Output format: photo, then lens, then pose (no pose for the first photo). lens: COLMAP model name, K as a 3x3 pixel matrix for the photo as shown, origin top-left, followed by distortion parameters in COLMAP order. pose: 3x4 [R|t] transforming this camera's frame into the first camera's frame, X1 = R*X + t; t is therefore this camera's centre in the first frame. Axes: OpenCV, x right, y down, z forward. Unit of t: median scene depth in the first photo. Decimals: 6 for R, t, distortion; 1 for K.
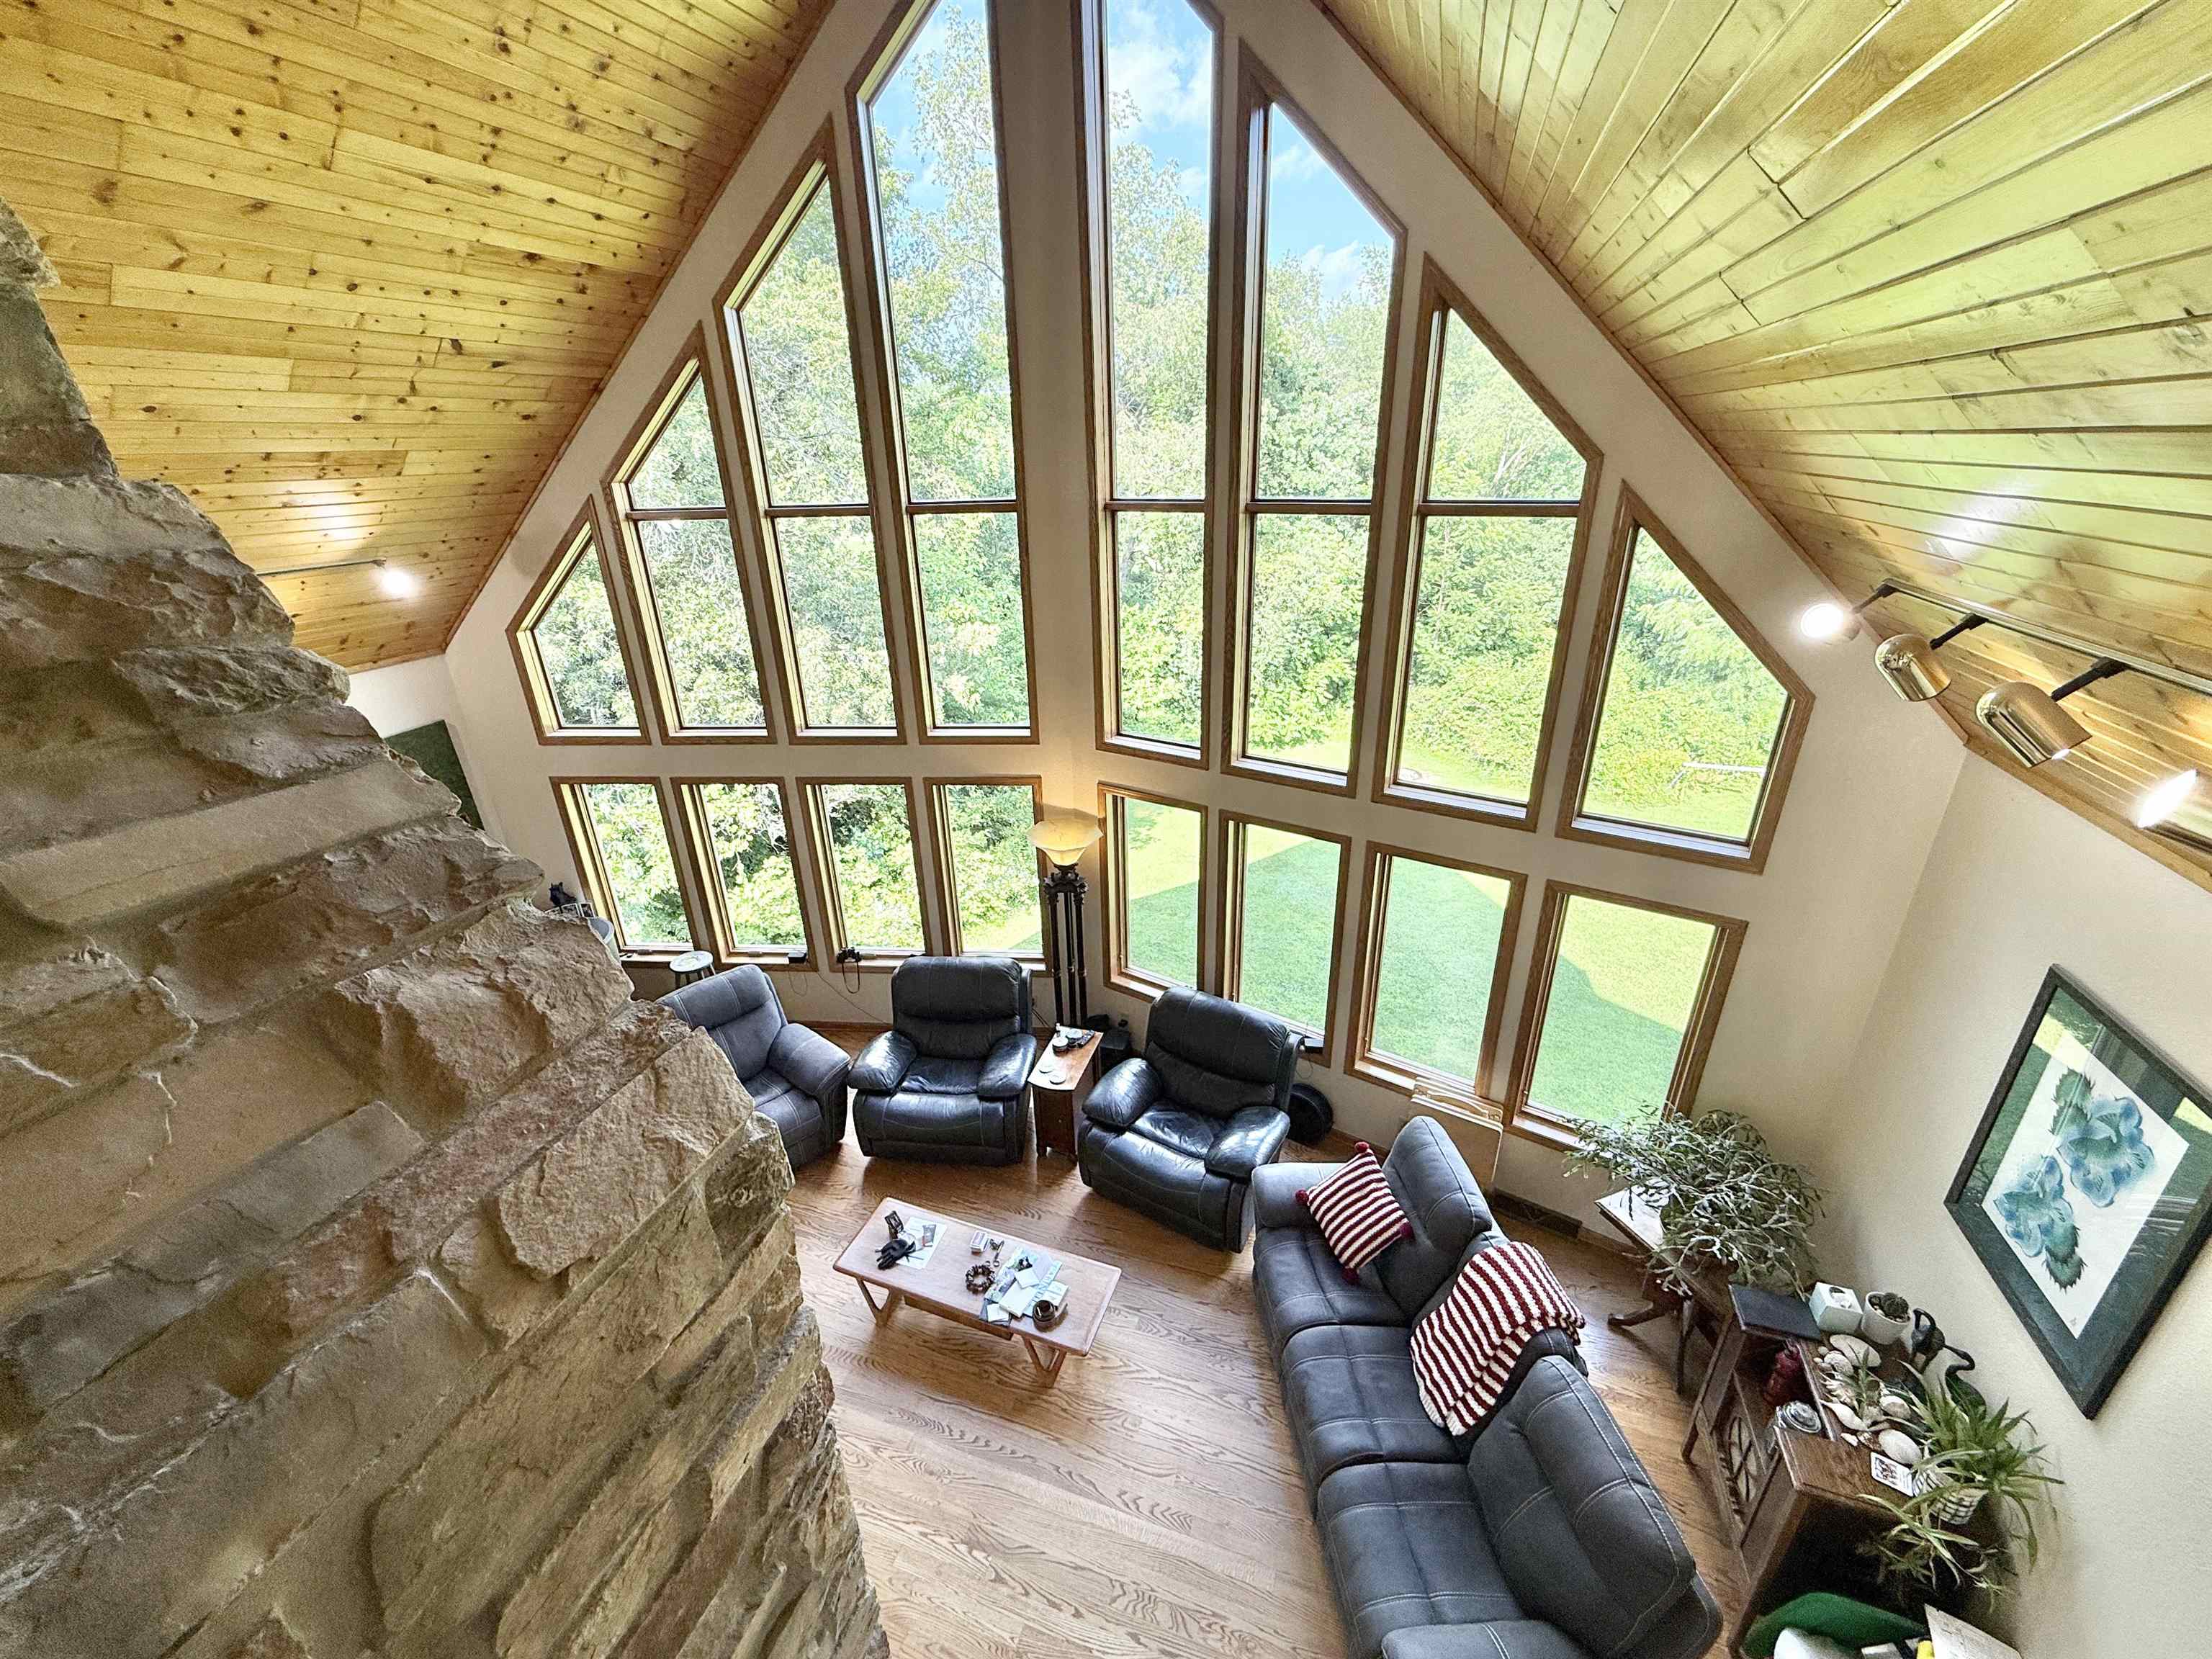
lens RADIAL K [[881.8, 0, 1099.3], [0, 881.8, 824.7], [0, 0, 1]] dist [-0.001673, 0.000859]
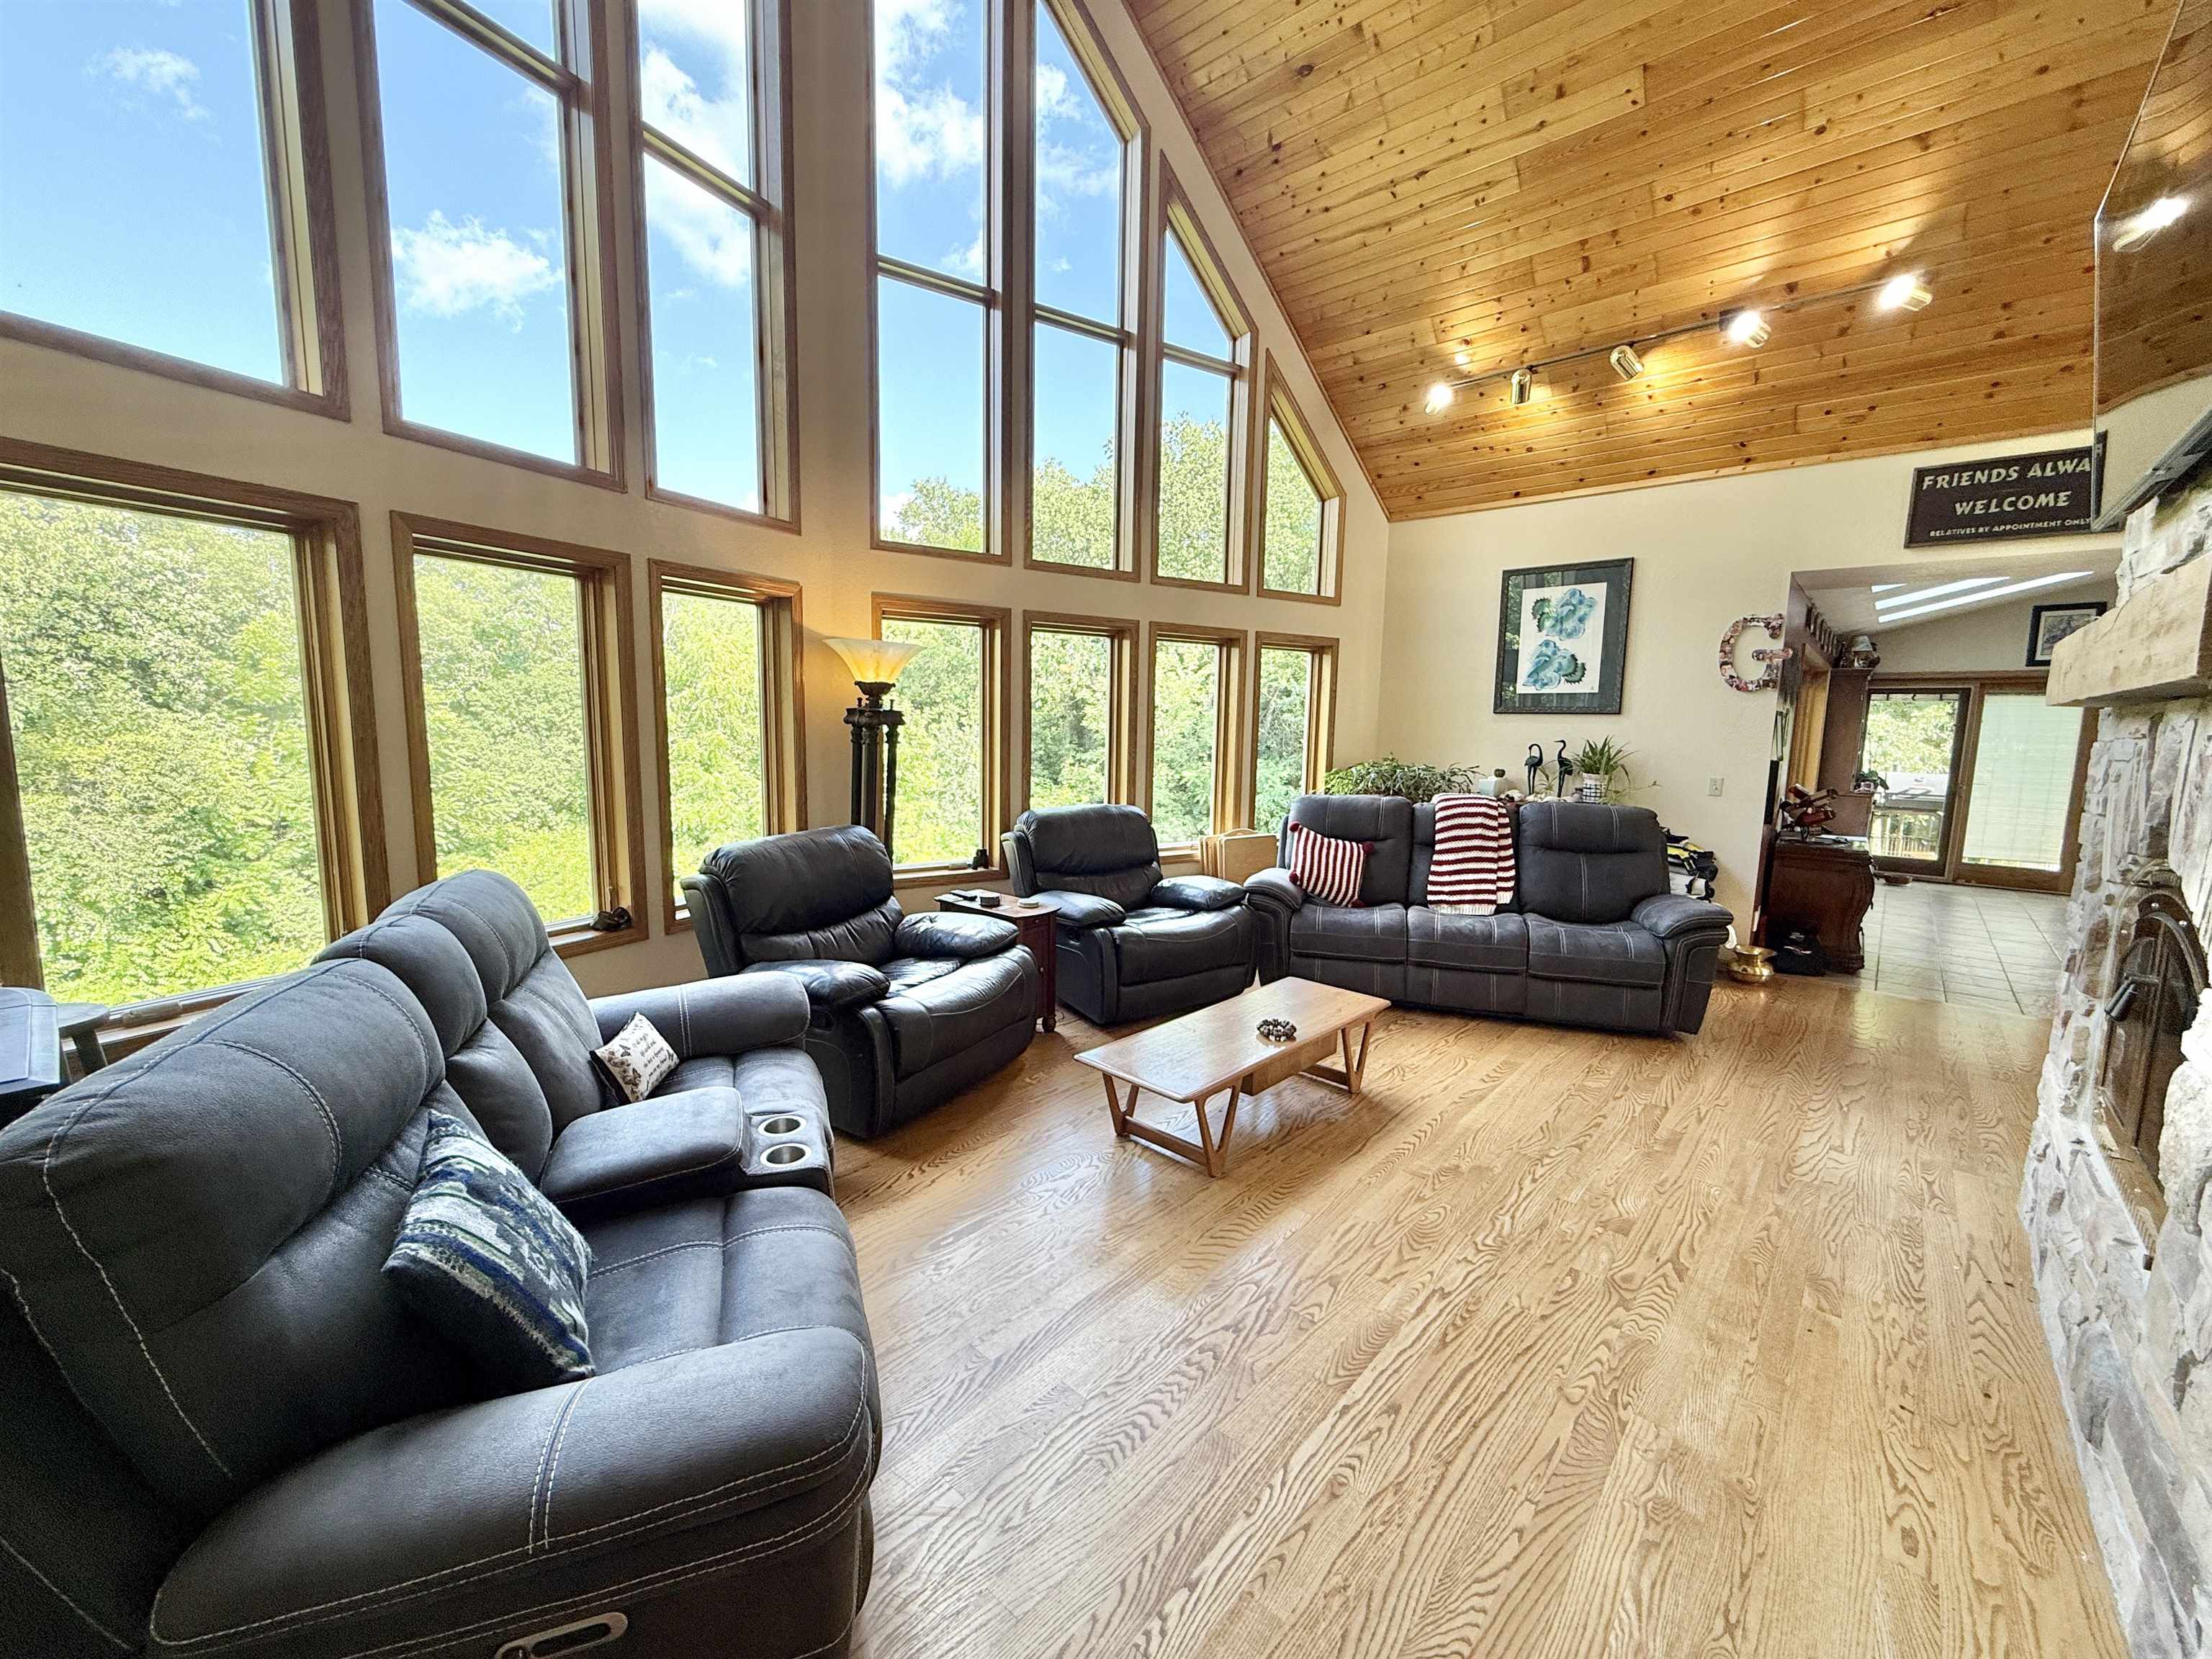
lens RADIAL K [[881.8, 0, 1105.2], [0, 881.8, 826.6], [0, 0, 1]] dist [-0.001673, 0.000859]
pose [[0.377321, -0.075815, 0.922974, -0.822382], [0.336514, 0.939741, -0.060378, 0.328522], [-0.862779, 0.333376, 0.380097, 0.719508]]
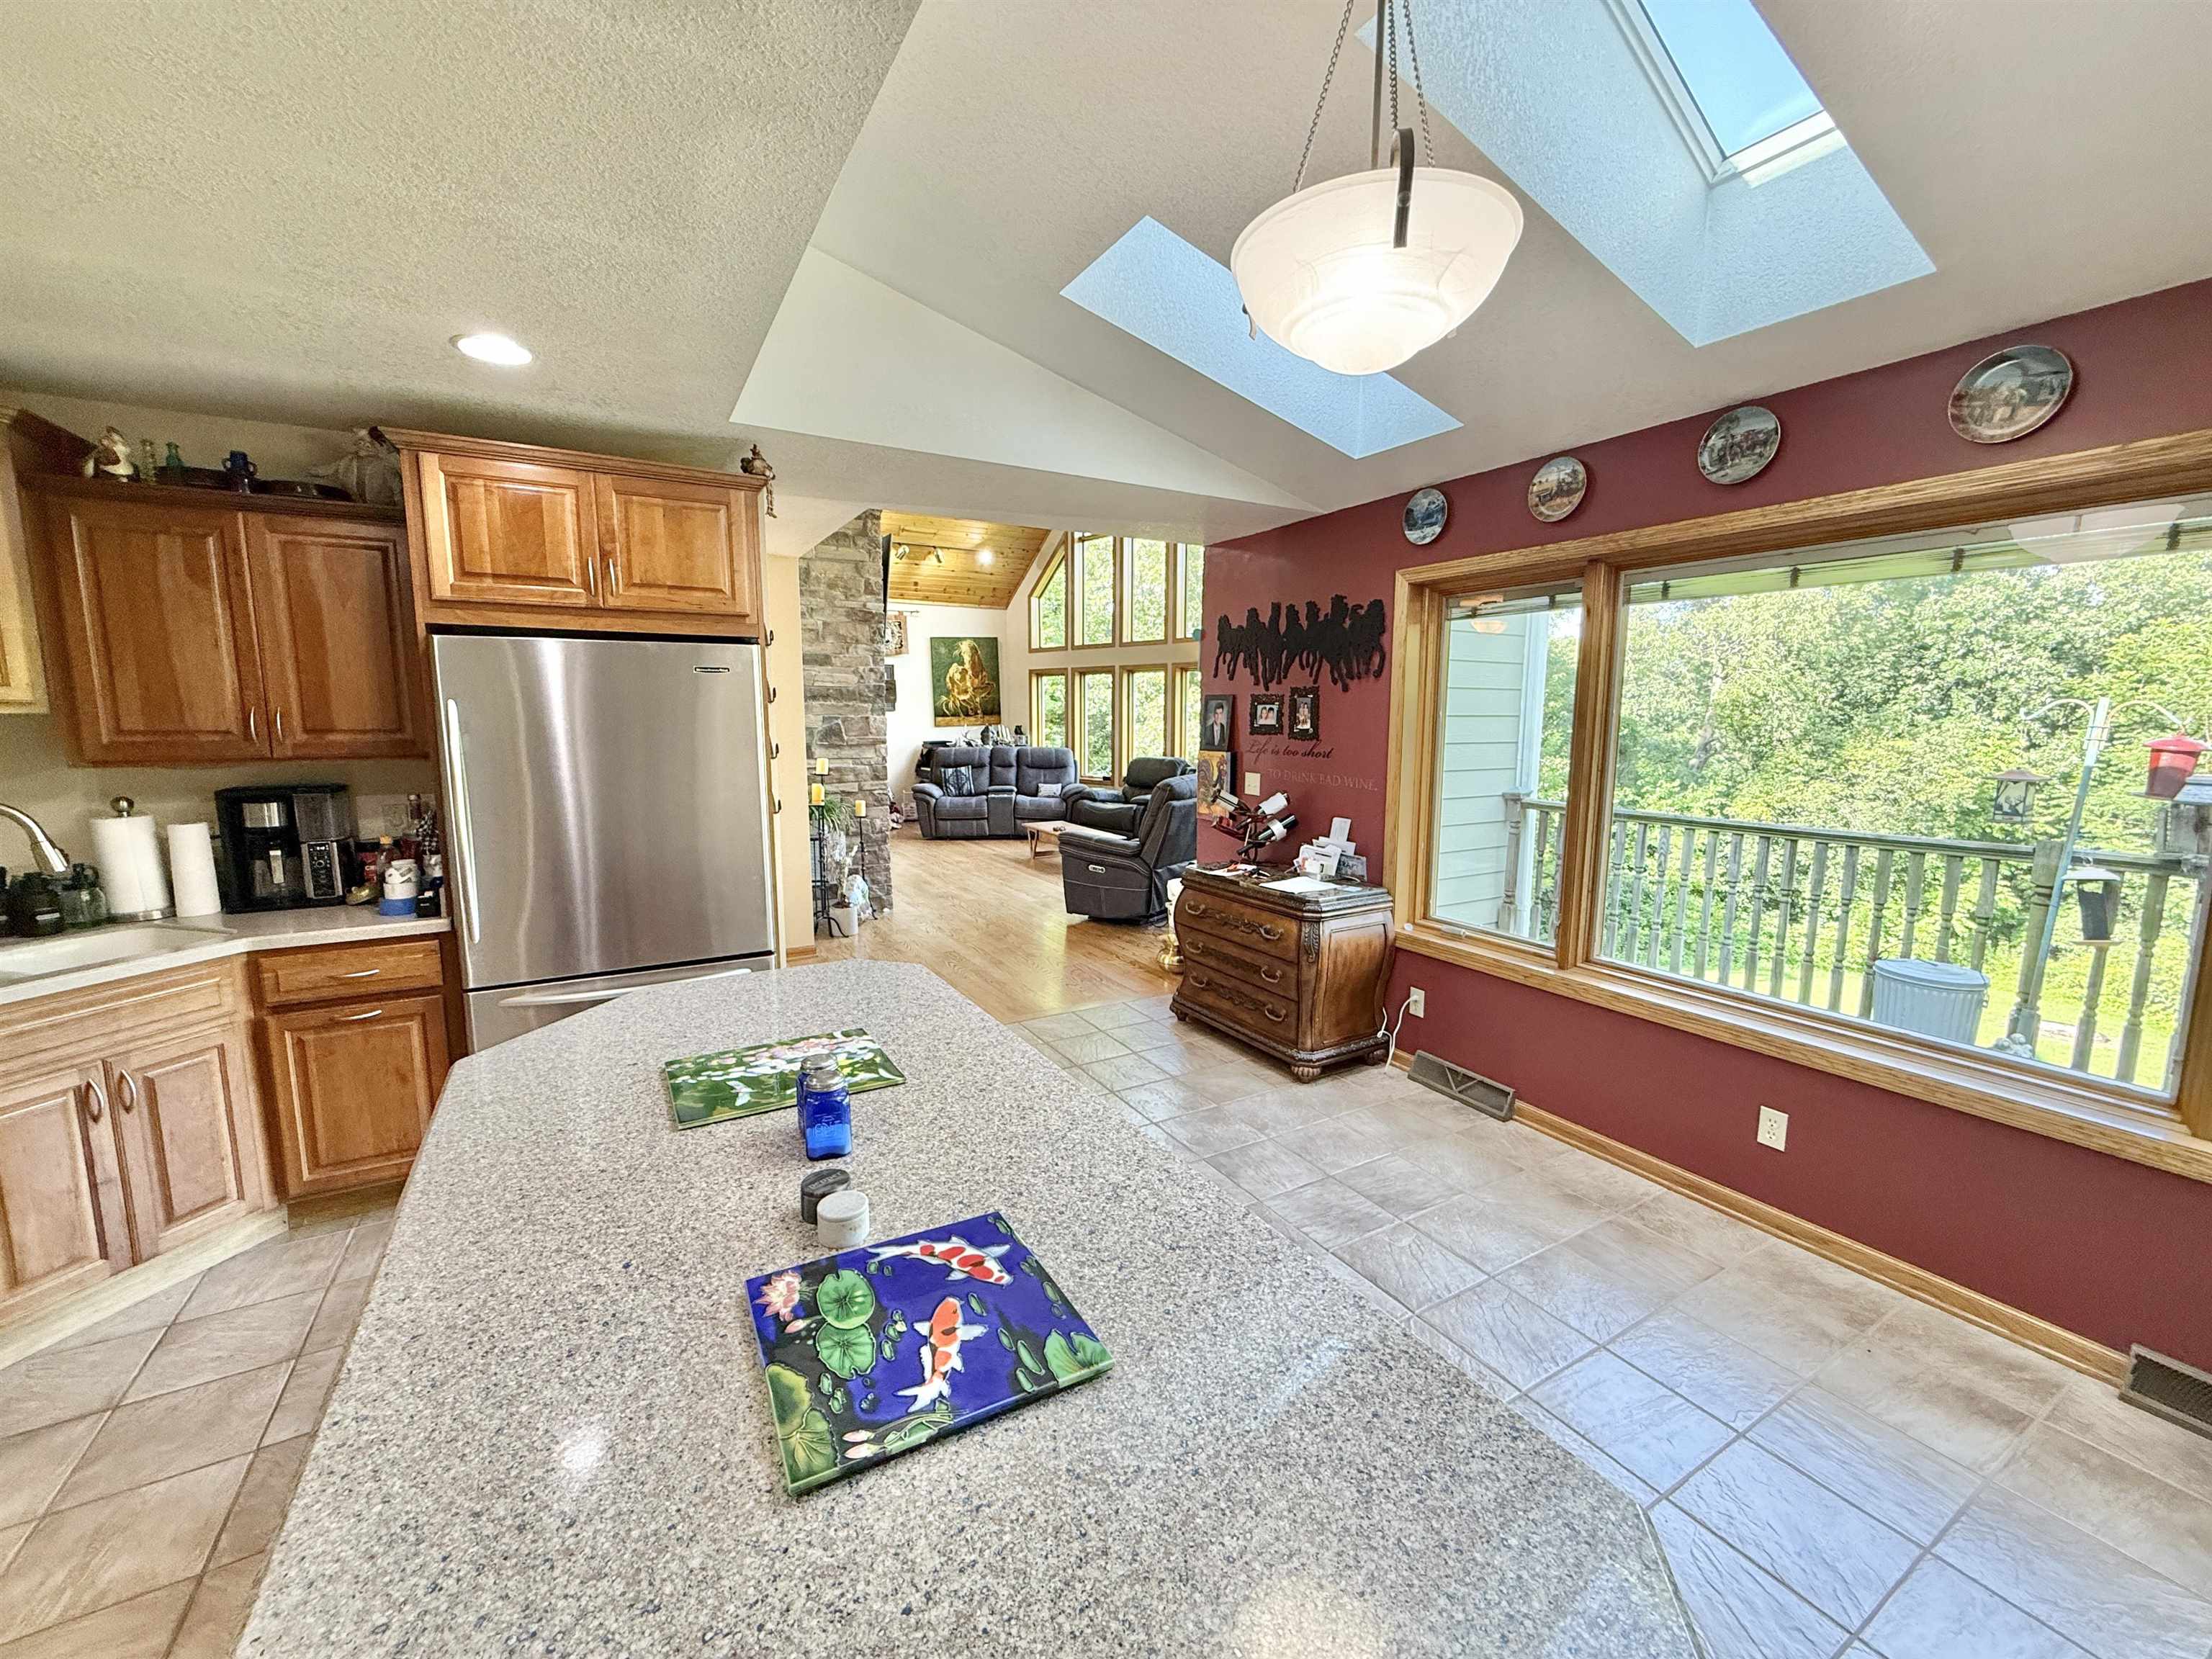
lens RADIAL K [[881.8, 0, 1096.4], [0, 881.8, 830.9], [0, 0, 1]] dist [-0.001673, 0.000859]
pose [[0.759301, 0.119809, -0.639615, 1.113744], [-0.279125, 0.947857, -0.153809, 0.752510], [0.587836, 0.295319, 0.753151, -0.439929]]
